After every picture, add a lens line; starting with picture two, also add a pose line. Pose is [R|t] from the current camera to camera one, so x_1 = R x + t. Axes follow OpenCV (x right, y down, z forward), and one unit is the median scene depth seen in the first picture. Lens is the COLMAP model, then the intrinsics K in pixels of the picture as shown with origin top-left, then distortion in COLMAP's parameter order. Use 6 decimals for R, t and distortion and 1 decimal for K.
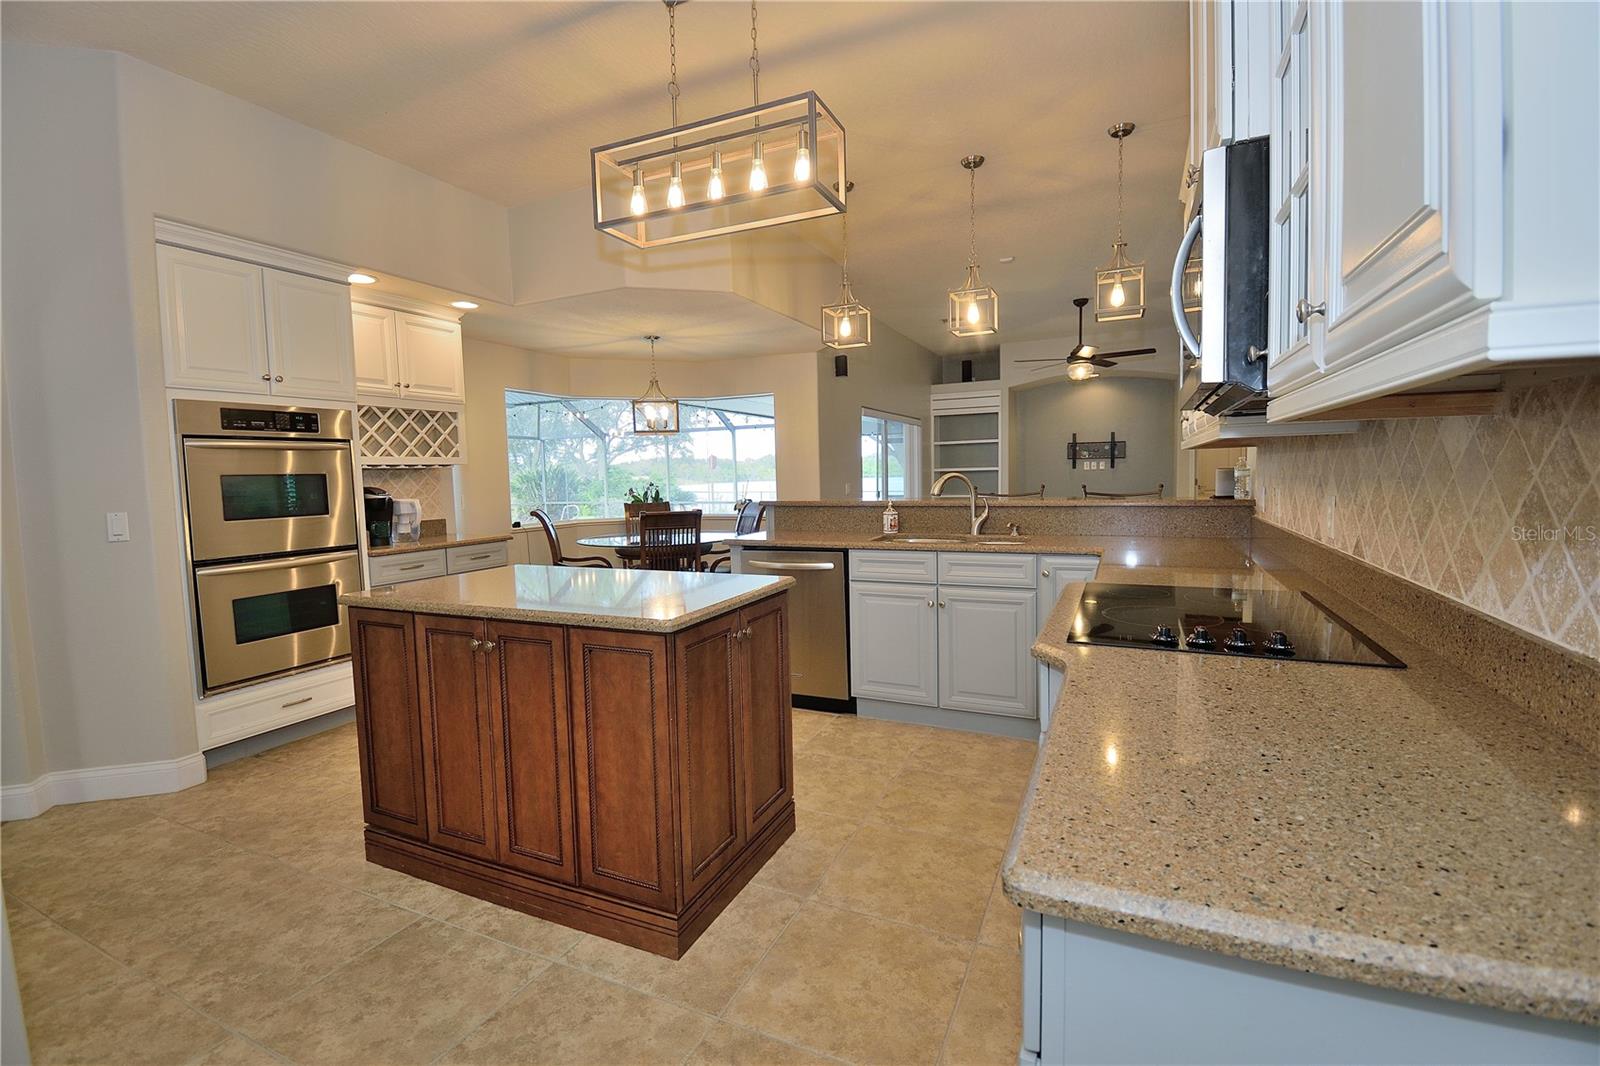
lens RADIAL K [[703.4, 0, 822.6], [0, 703.4, 527.3], [0, 0, 1]] dist [0.000699, -0.020040]
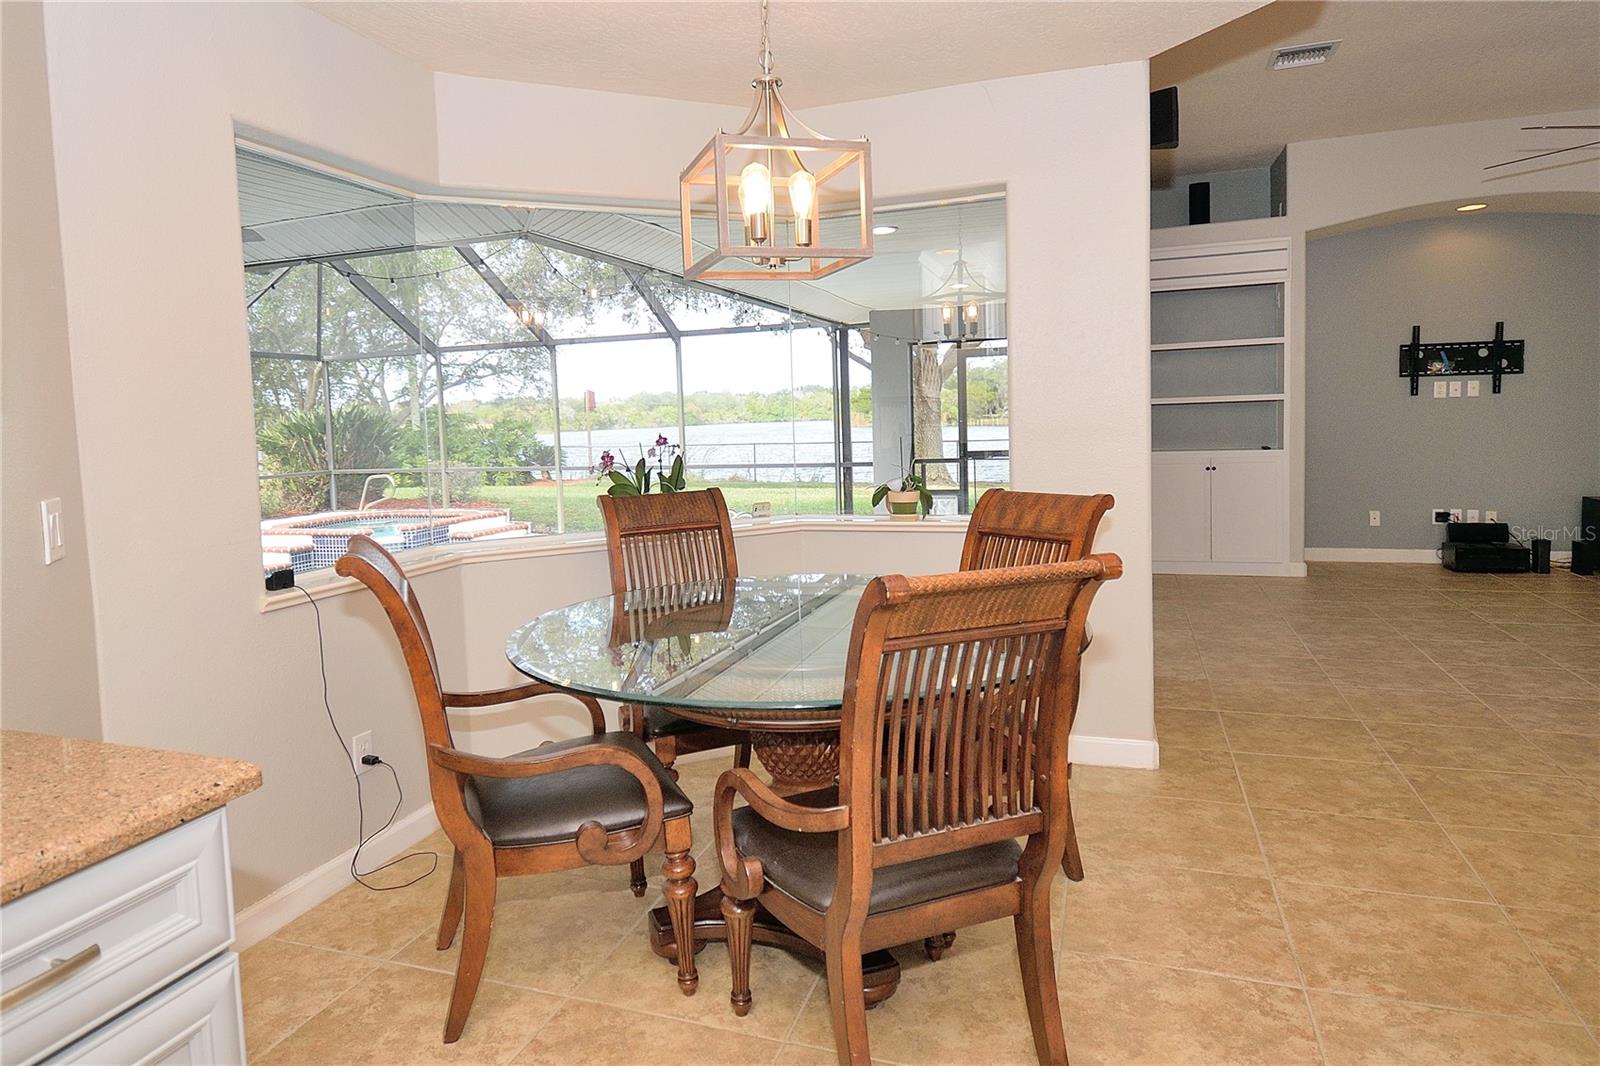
lens RADIAL K [[993.8, 0, 790.0], [0, 993.8, 478.2], [0, 0, 1]] dist [0.006760, 0.001884]
pose [[0.997913, -0.015800, 0.062612, -0.210398], [0.016683, 0.999768, -0.013611, -0.033936], [-0.062383, 0.014627, 0.997945, 0.486826]]
